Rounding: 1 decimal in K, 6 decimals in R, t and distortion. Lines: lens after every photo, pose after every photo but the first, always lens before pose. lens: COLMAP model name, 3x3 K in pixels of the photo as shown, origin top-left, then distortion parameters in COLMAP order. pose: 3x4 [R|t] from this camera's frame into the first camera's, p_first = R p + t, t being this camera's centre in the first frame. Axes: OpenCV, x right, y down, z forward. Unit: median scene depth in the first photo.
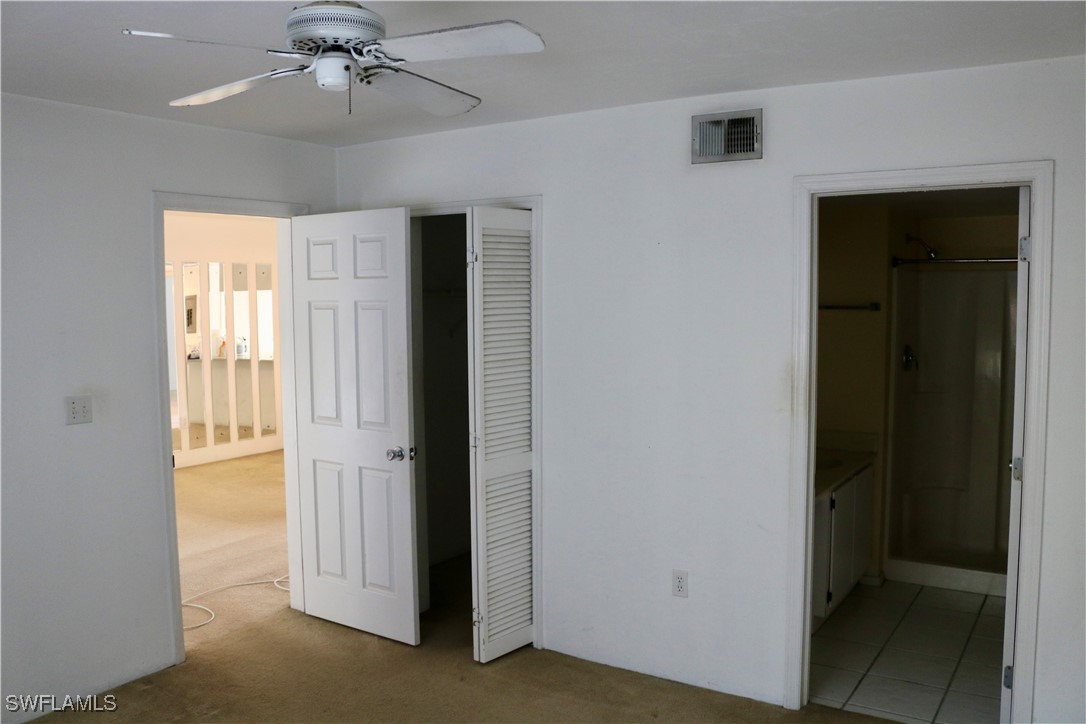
lens RADIAL K [[915.9, 0, 545.2], [0, 915.9, 363.8], [0, 0, 1]] dist [-0.122601, 0.043467]
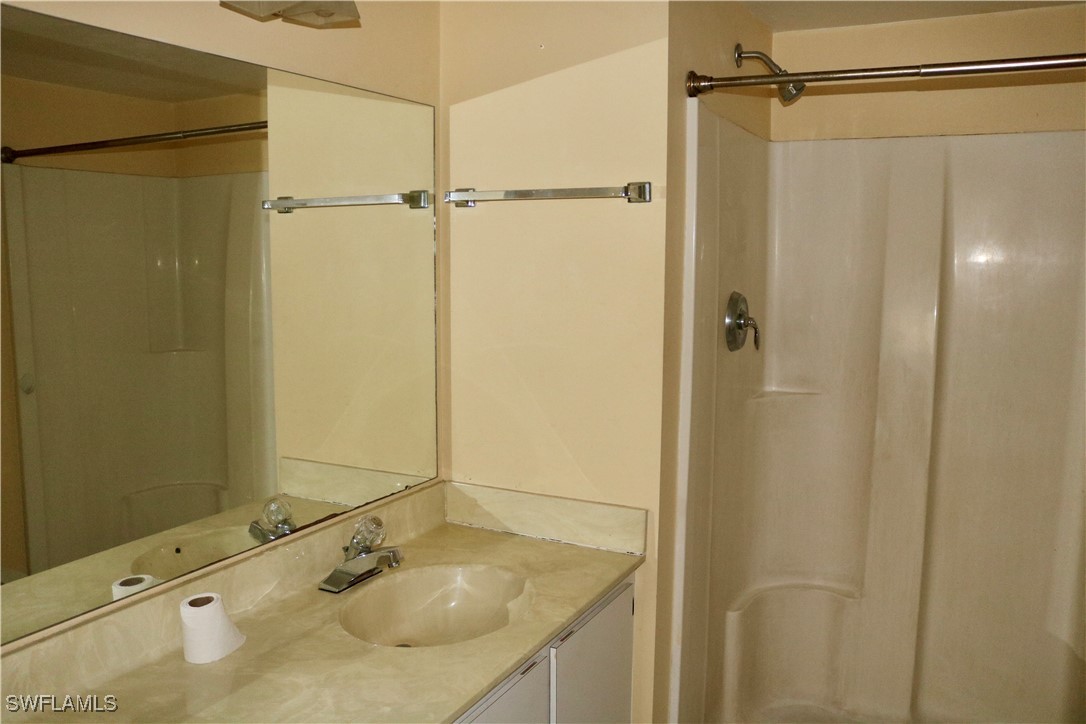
lens RADIAL K [[915.9, 0, 541.4], [0, 915.9, 359.7], [0, 0, 1]] dist [-0.122601, 0.043467]
pose [[0.995004, -0.001306, 0.099829, 0.274305], [-0.003397, 0.998893, 0.046926, -0.008866], [-0.099780, -0.047030, 0.993897, 0.585483]]
